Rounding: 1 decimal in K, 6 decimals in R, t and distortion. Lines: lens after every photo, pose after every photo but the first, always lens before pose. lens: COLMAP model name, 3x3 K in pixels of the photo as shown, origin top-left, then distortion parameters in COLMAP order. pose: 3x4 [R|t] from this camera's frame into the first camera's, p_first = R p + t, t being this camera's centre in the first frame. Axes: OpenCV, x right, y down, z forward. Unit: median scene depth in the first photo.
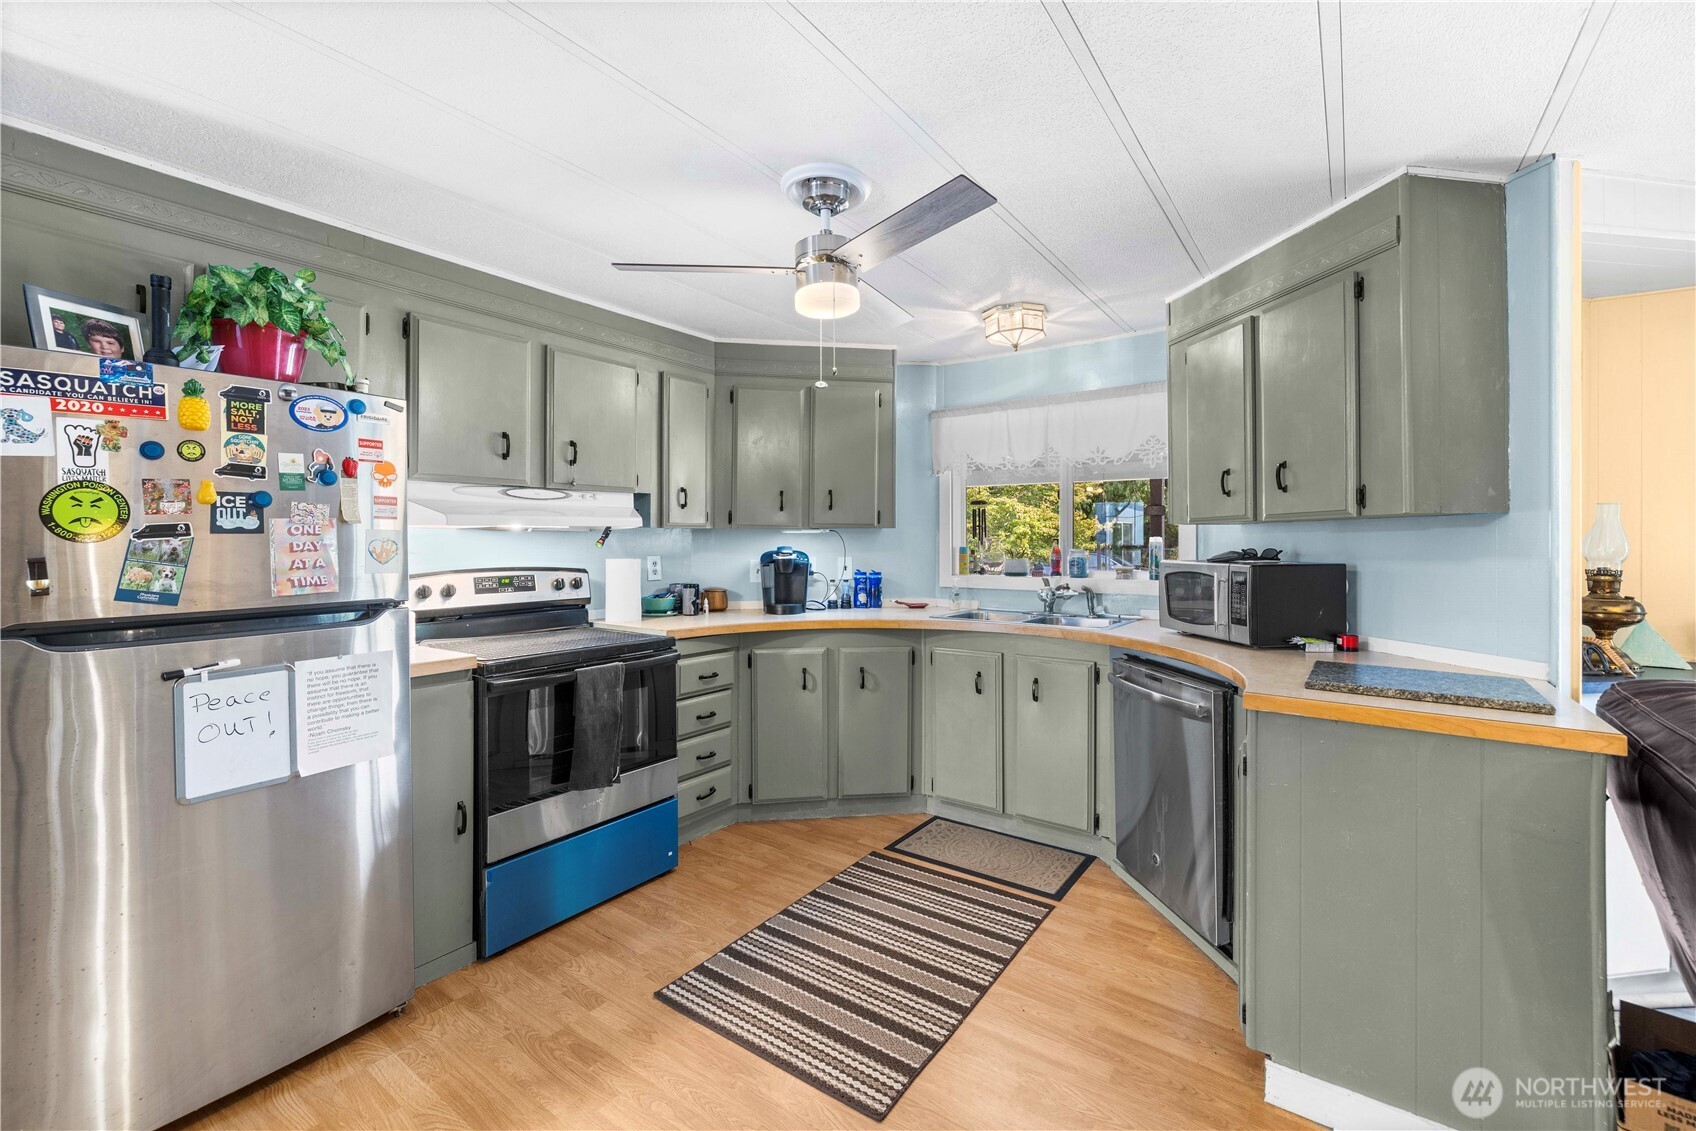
lens RADIAL K [[714.8, 0, 837.7], [0, 714.8, 540.8], [0, 0, 1]] dist [-0.002589, 0.000839]
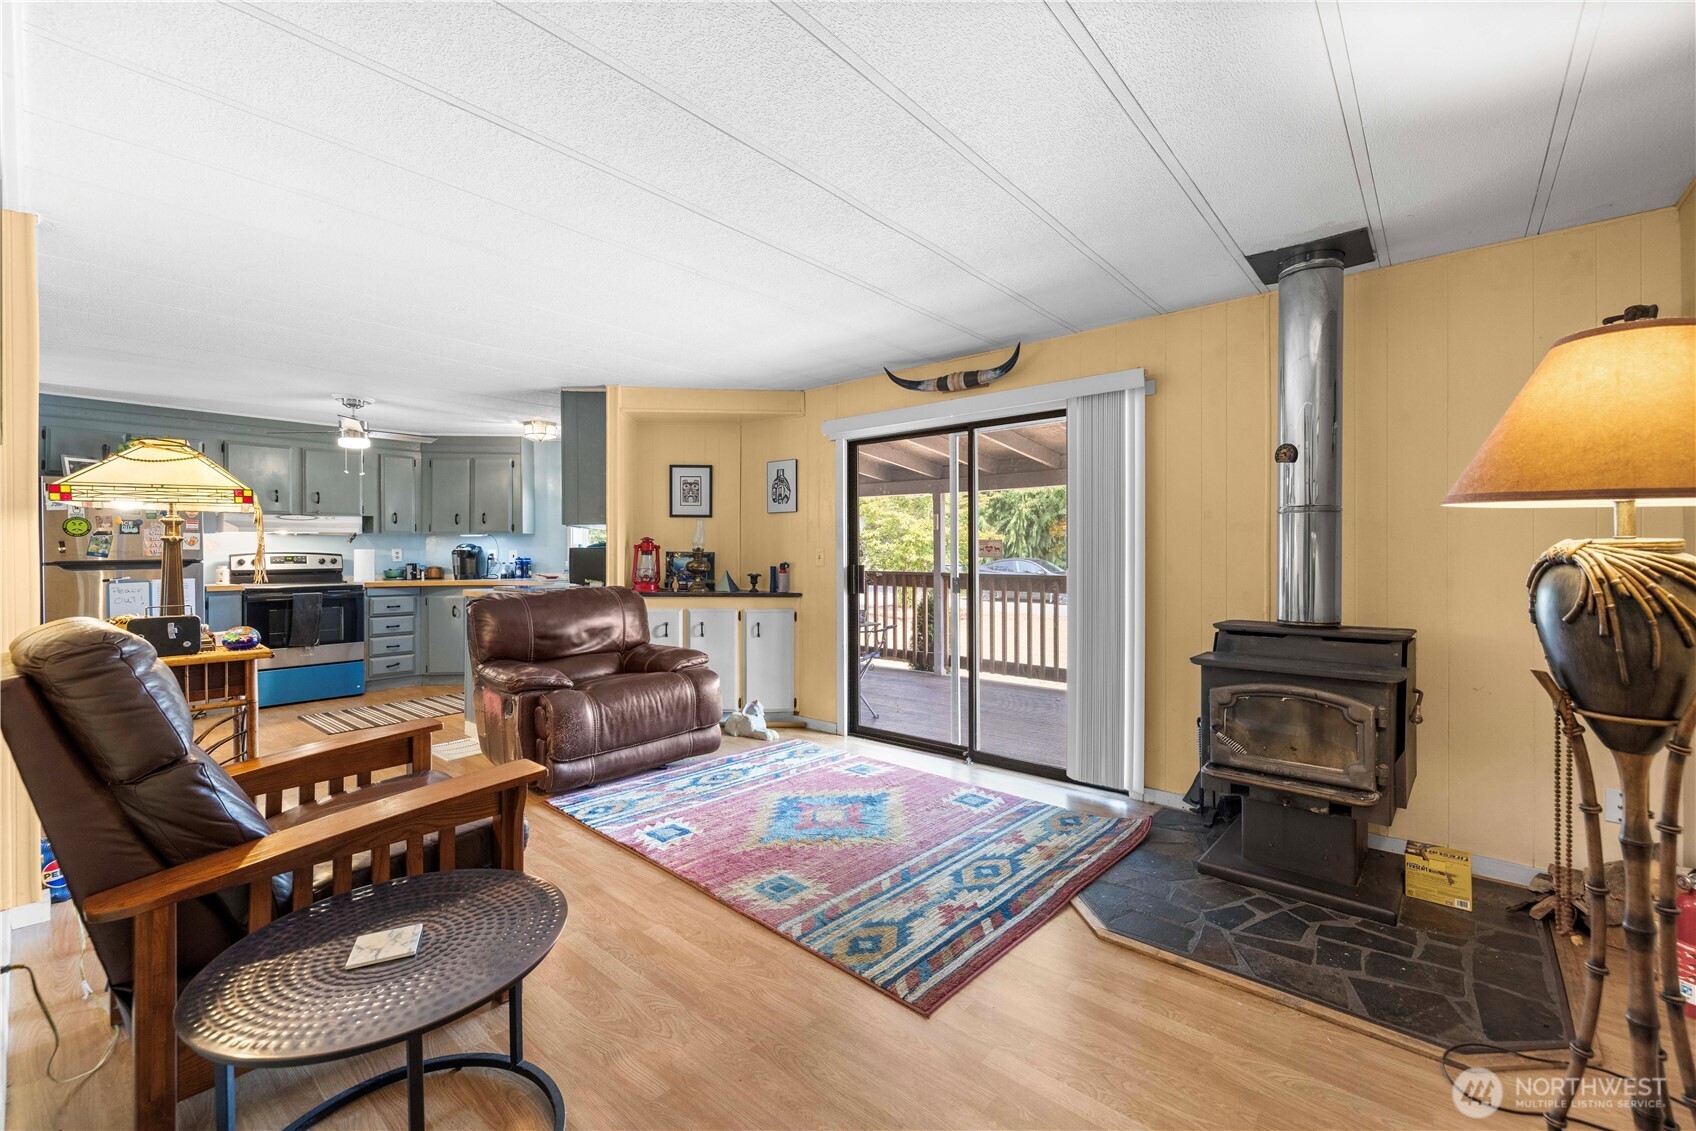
lens RADIAL K [[714.8, 0, 843.2], [0, 714.8, 548.8], [0, 0, 1]] dist [-0.002589, 0.000839]
pose [[0.997016, -0.003601, -0.077106, 1.371492], [0.003227, 0.999982, -0.004971, 0.044516], [0.077122, 0.004707, 0.997011, -1.006261]]
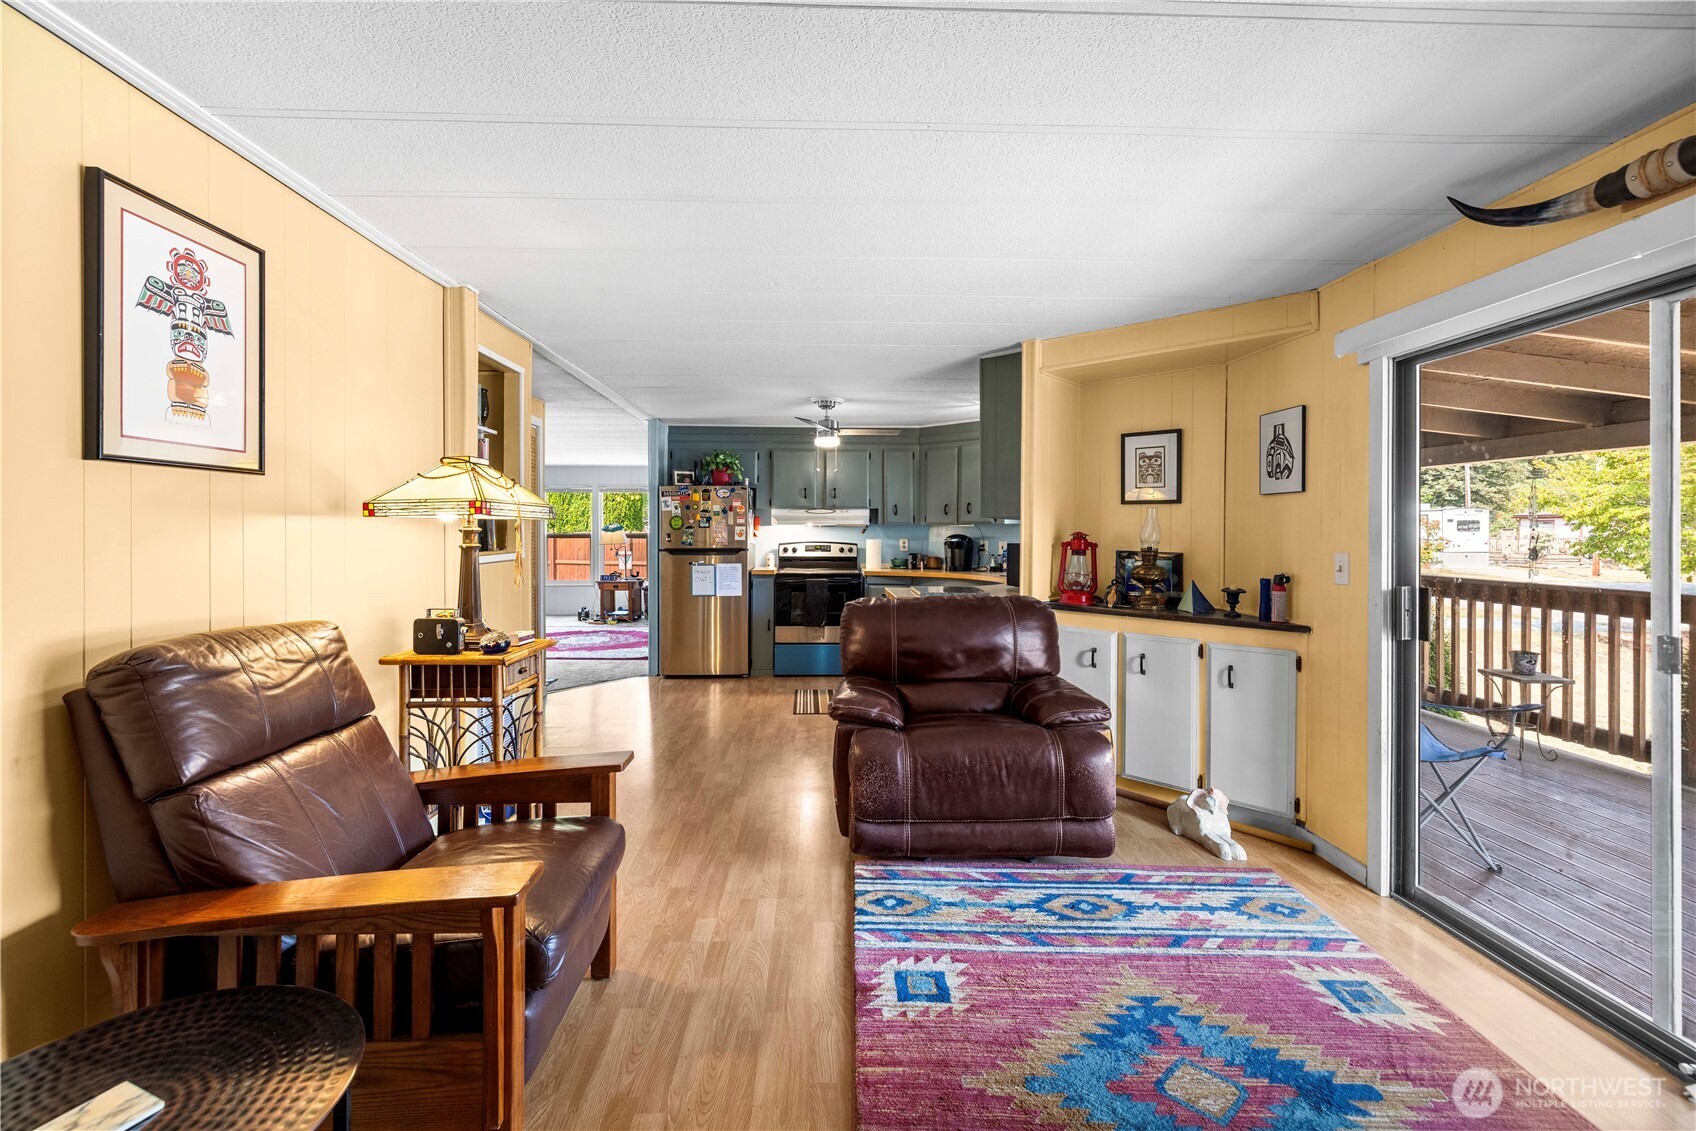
lens RADIAL K [[714.8, 0, 836.3], [0, 714.8, 535.0], [0, 0, 1]] dist [-0.002589, 0.000839]
pose [[0.611813, 0.005147, -0.790986, 1.542922], [-0.004814, 0.999985, 0.002783, 0.008359], [0.790988, 0.002105, 0.611828, -0.452650]]
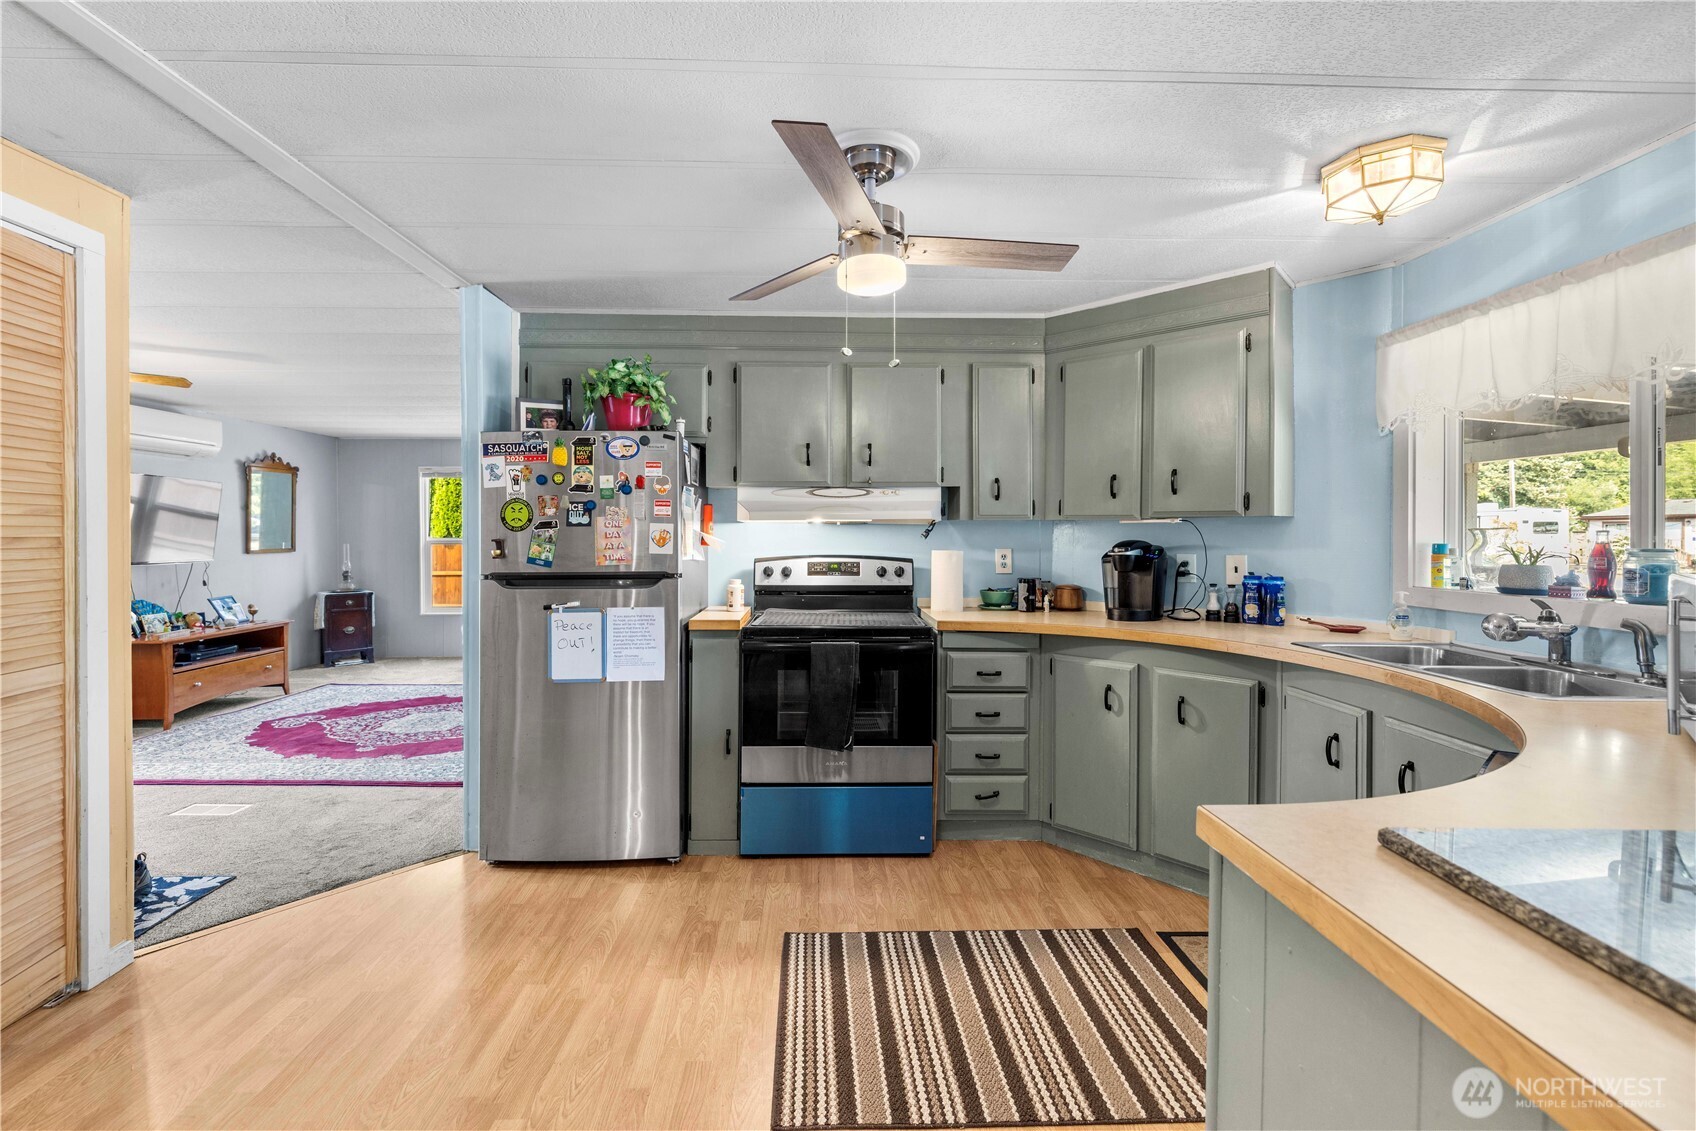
lens RADIAL K [[714.8, 0, 832.2], [0, 714.8, 538.9], [0, 0, 1]] dist [-0.002589, 0.000839]
pose [[0.607441, 0.005293, -0.794347, 0.502125], [-0.003999, 0.999986, 0.003605, 0.006284], [0.794355, 0.000987, 0.607453, 0.276718]]
